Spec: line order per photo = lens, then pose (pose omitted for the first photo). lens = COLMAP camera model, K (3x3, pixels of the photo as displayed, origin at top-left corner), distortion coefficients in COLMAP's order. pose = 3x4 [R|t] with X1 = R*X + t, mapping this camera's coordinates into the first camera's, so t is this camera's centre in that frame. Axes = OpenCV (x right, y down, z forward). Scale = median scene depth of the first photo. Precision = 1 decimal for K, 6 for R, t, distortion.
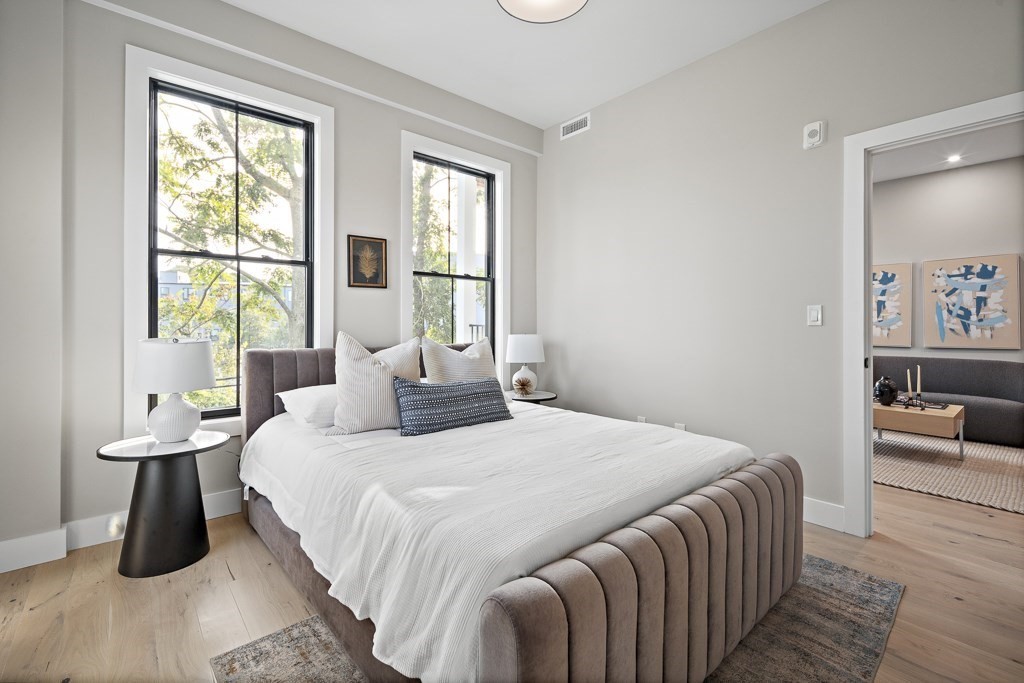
lens RADIAL K [[436.9, 0, 512.0], [0, 436.9, 341.5], [0, 0, 1]] dist [-0.022101, 0.000095]
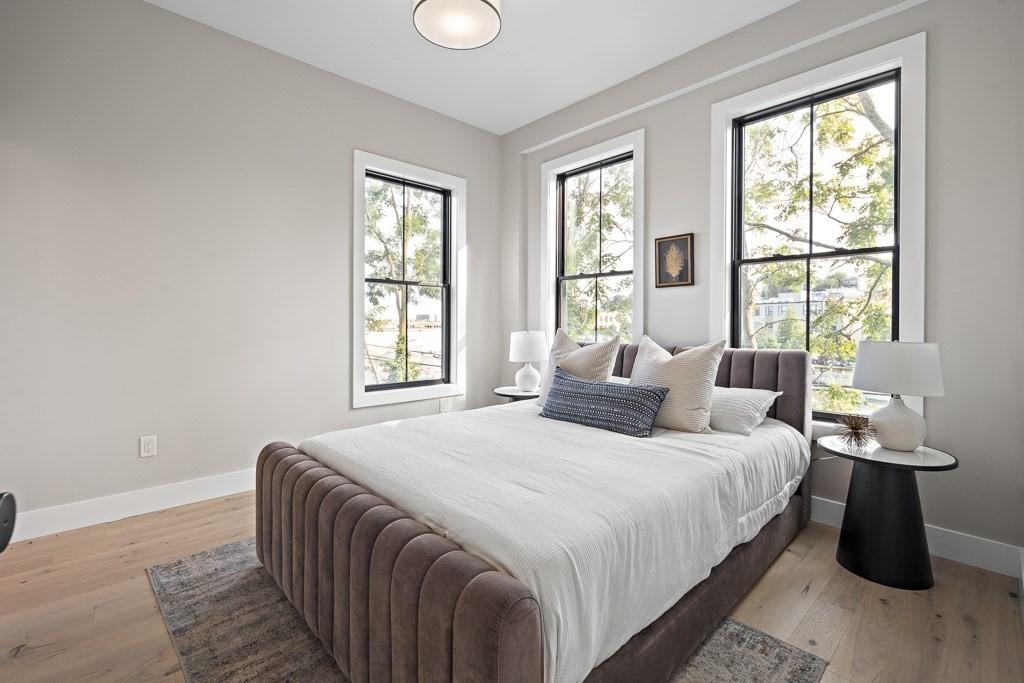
lens RADIAL K [[454.7, 0, 522.1], [0, 454.7, 327.0], [0, 0, 1]] dist [0.002873, 0.000148]
pose [[0.058496, 0.006352, -0.998267, 0.661881], [-0.040699, 0.999164, 0.003973, -0.020084], [0.997458, 0.040396, 0.058706, 0.572970]]
